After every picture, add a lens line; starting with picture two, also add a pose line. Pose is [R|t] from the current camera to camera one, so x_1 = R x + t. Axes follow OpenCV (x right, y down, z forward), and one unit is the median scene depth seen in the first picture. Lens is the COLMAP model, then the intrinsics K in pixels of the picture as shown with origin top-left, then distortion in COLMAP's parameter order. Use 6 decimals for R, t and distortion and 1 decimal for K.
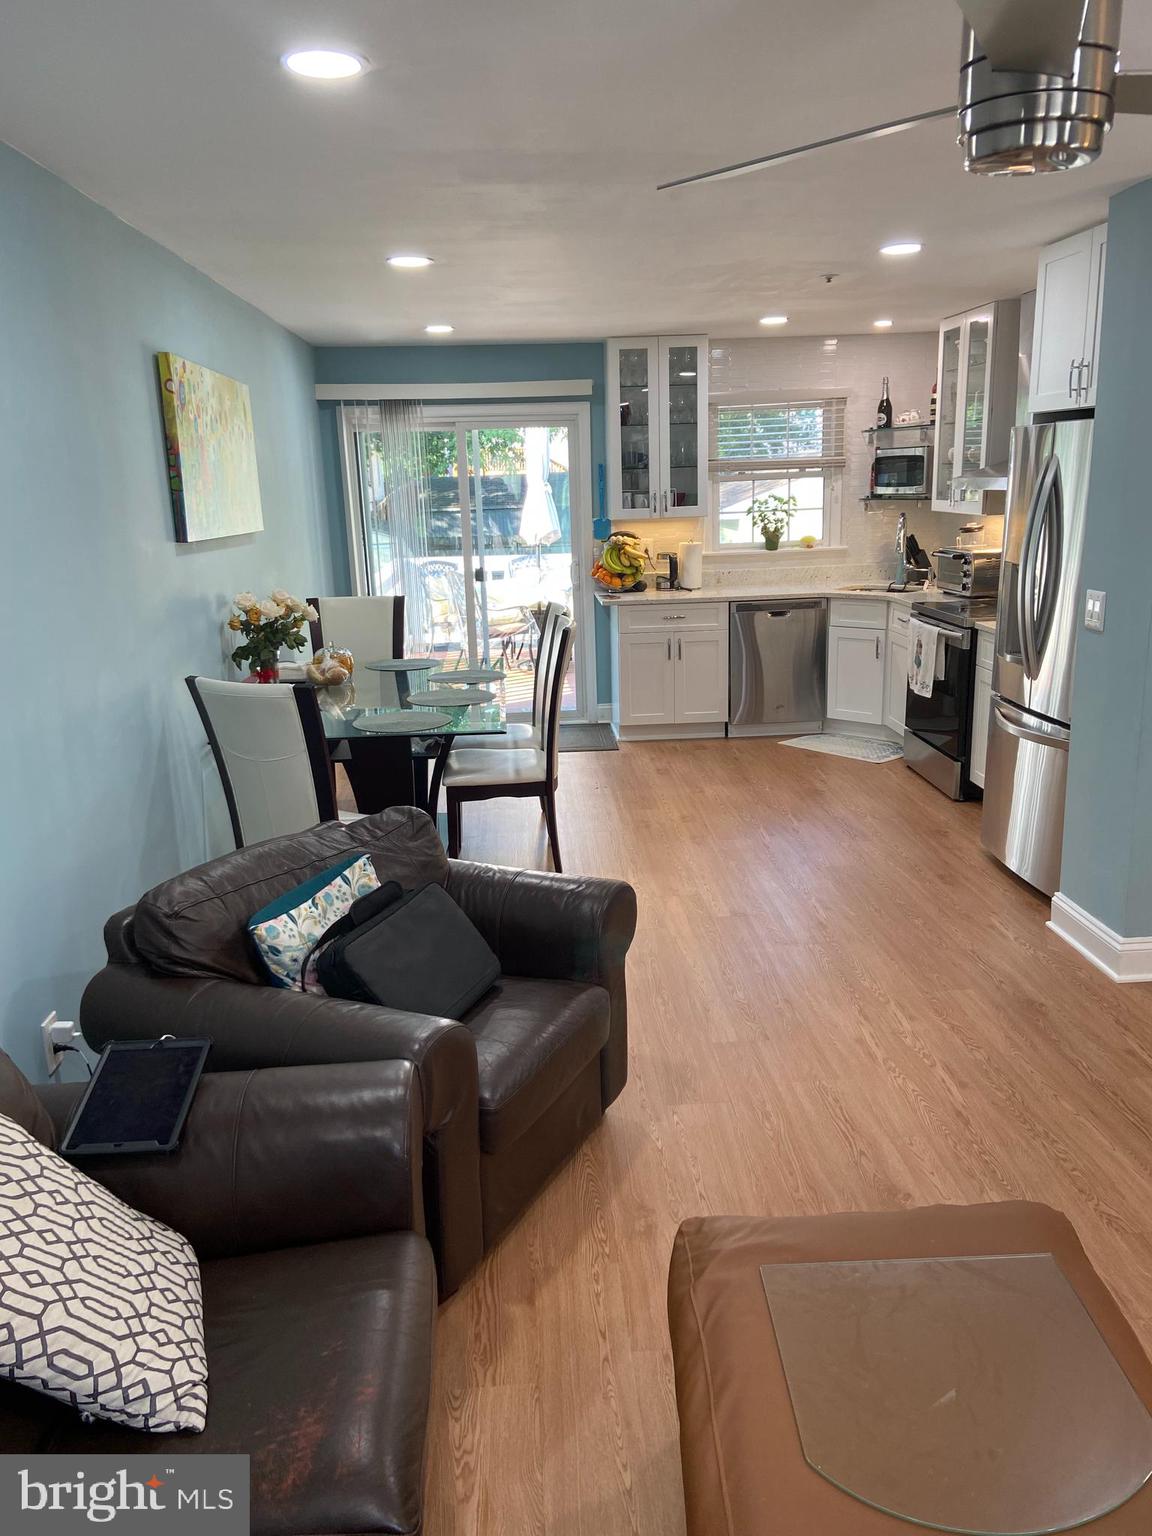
lens RADIAL K [[1160.2, 0, 583.0], [0, 1160.2, 760.7], [0, 0, 1]] dist [0.112986, -0.131767]
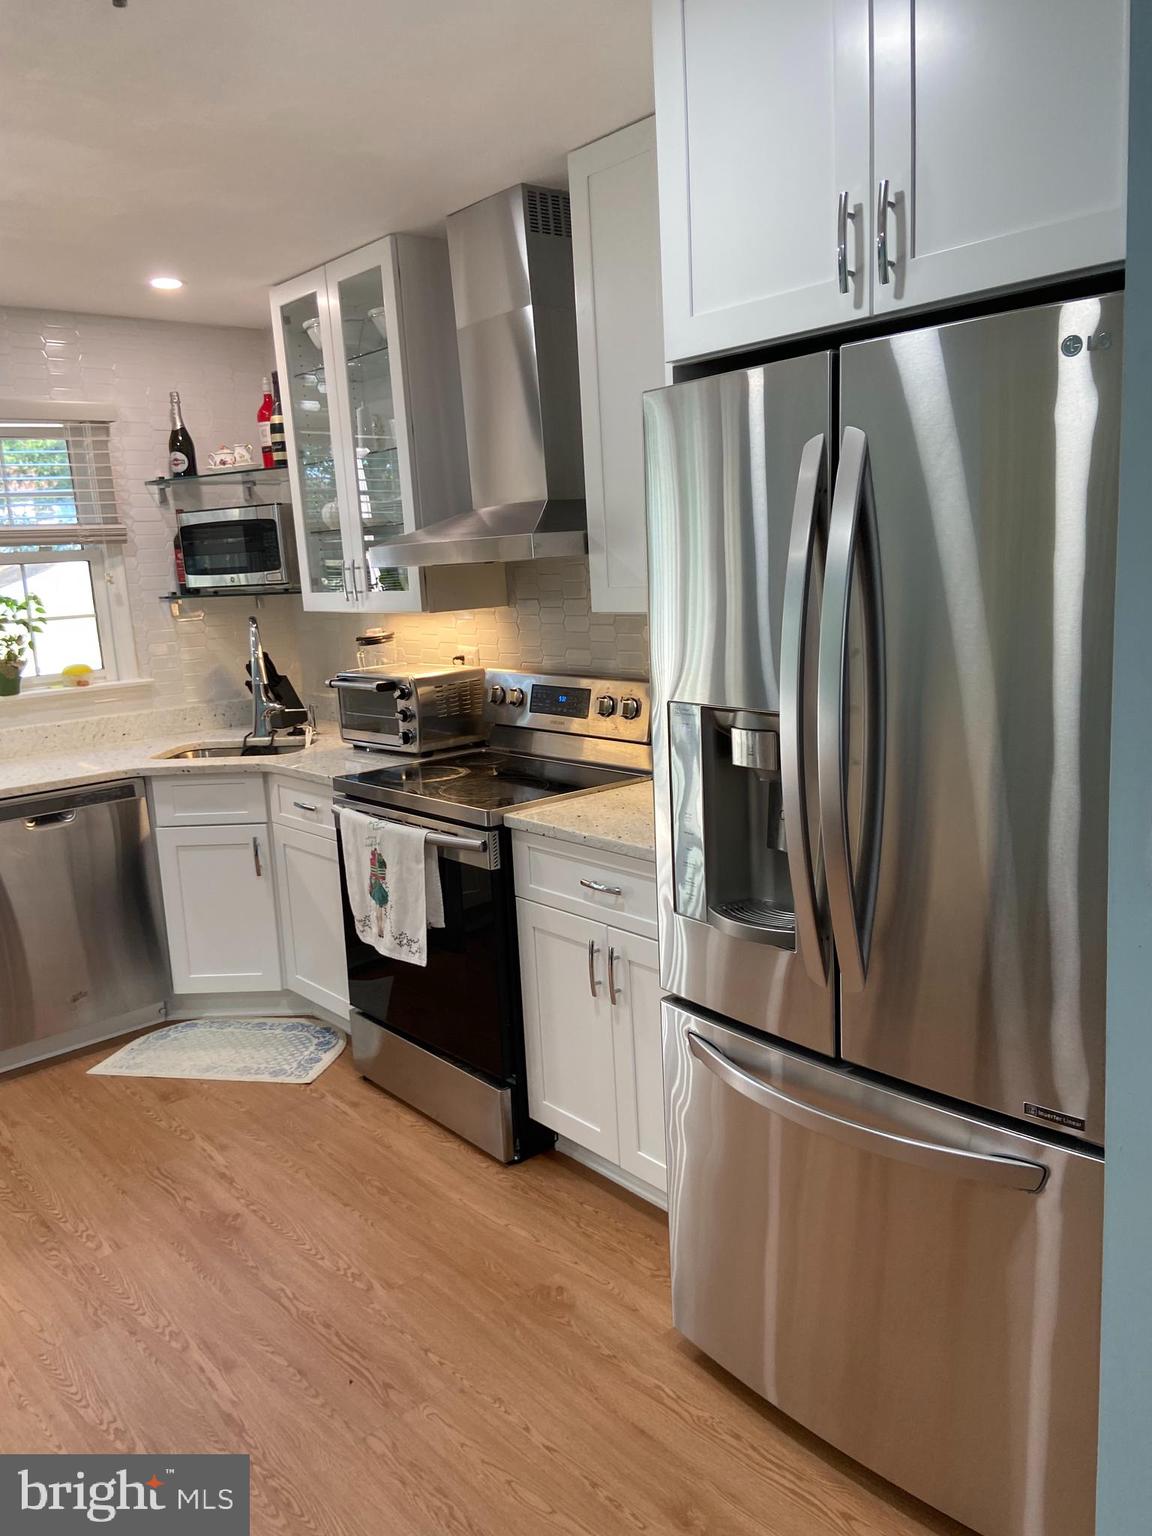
lens RADIAL K [[1160.2, 0, 570.6], [0, 1160.2, 759.8], [0, 0, 1]] dist [0.112986, -0.131767]
pose [[0.802524, -0.118188, 0.584797, 0.058834], [0.173307, 0.984098, -0.038944, -0.102550], [-0.570895, 0.132603, 0.810244, 0.503476]]
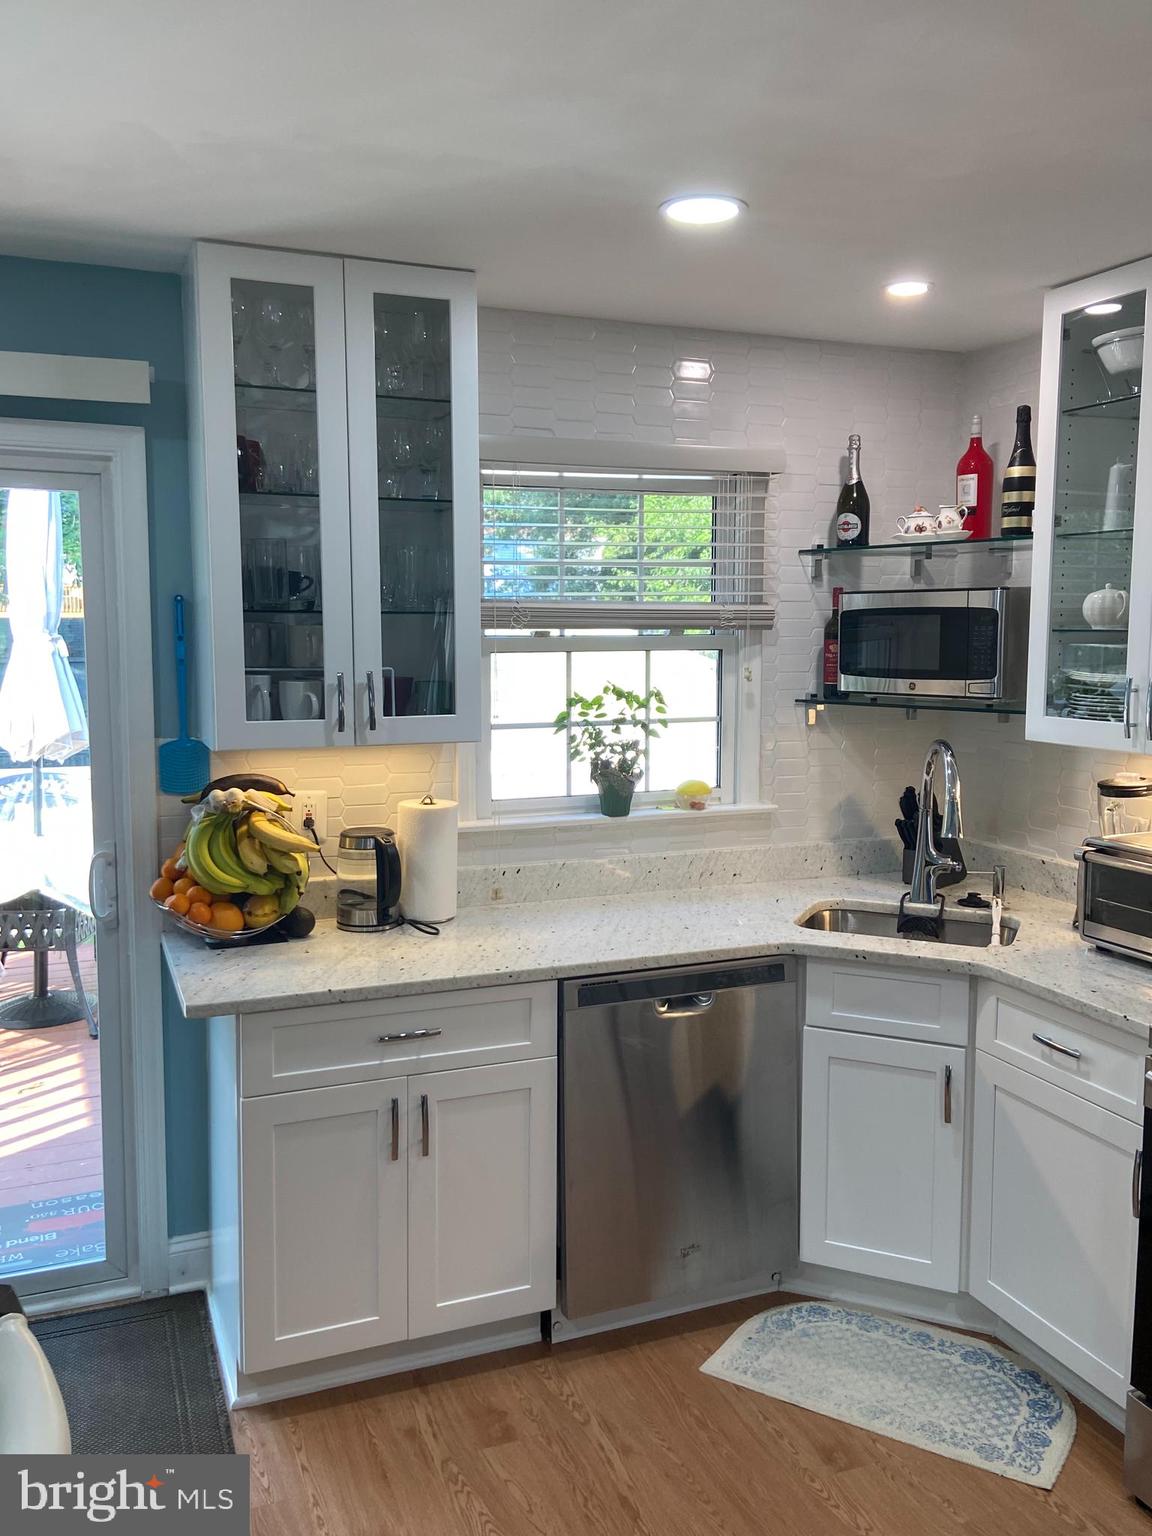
lens RADIAL K [[1288.8, 0, 588.8], [0, 1288.8, 762.0], [0, 0, 1]] dist [0.085143, -0.065212]
pose [[0.948089, -0.001822, 0.317999, 0.008395], [0.045418, 0.990508, -0.129733, -0.166673], [-0.314744, 0.137441, 0.939173, 0.677965]]
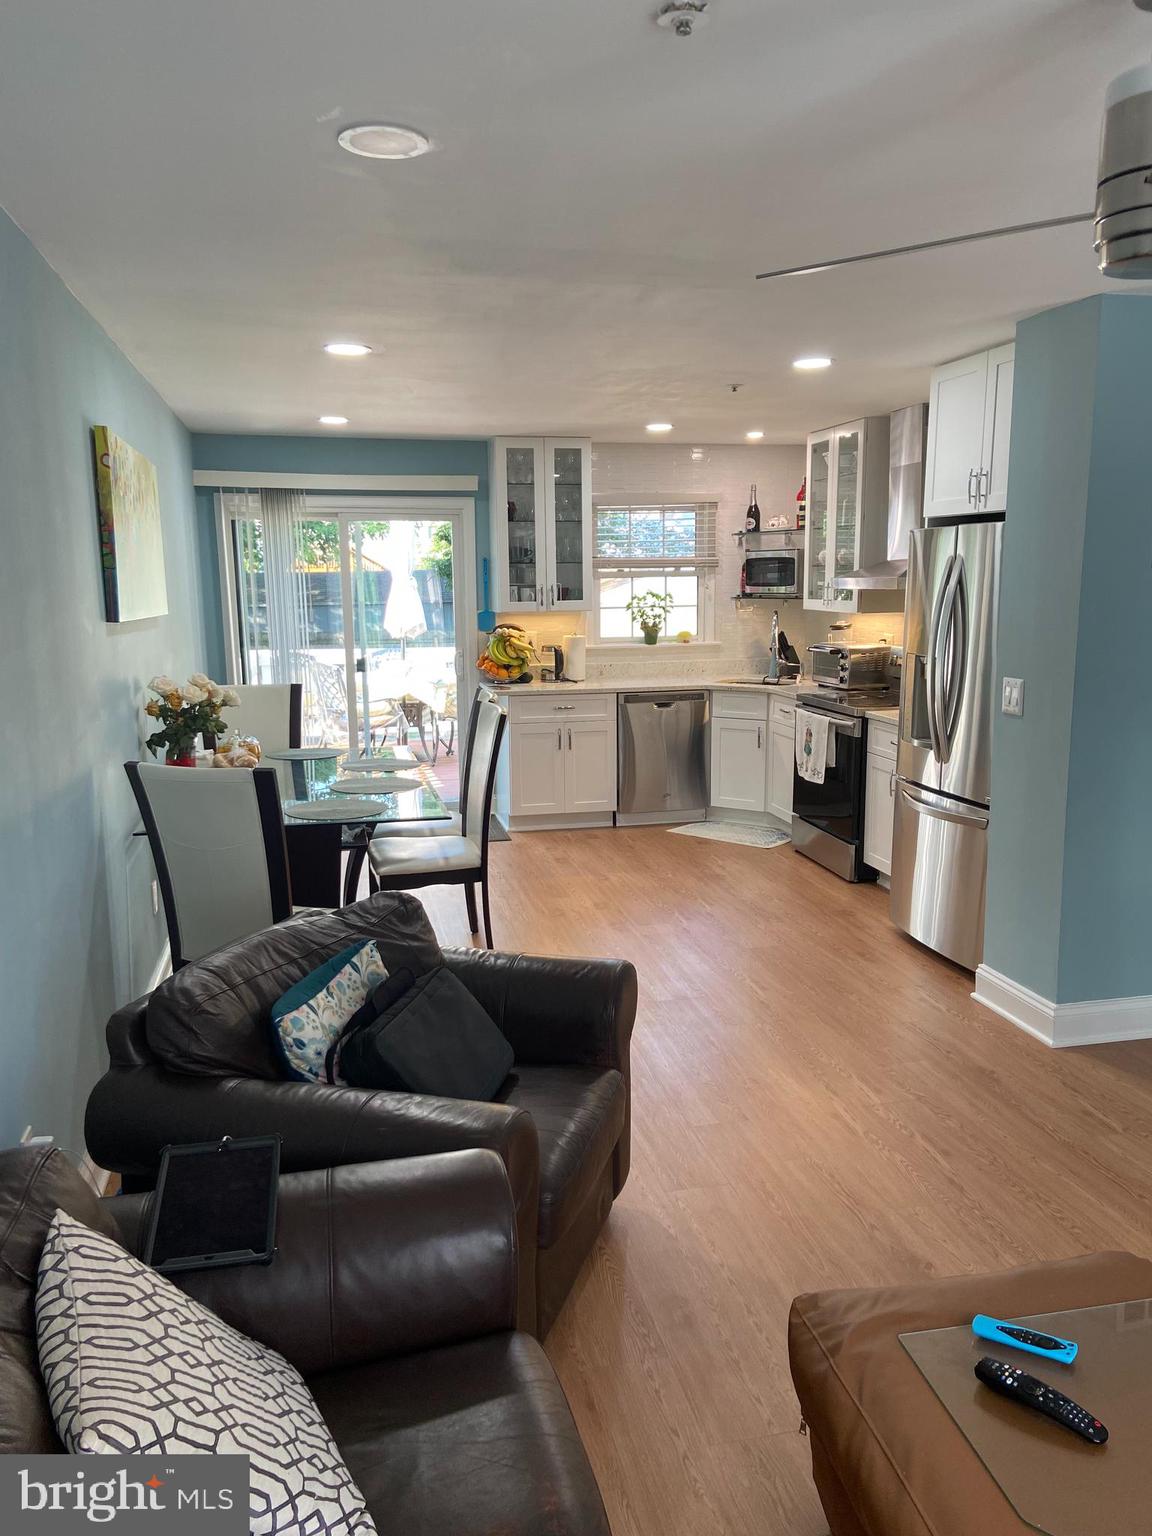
lens RADIAL K [[1160.2, 0, 579.9], [0, 1160.2, 774.3], [0, 0, 1]] dist [0.112986, -0.131767]
pose [[0.987222, -0.007449, 0.159178, -0.076419], [0.019036, 0.997267, -0.071389, 0.007303], [-0.158212, 0.073507, 0.984665, 0.008975]]
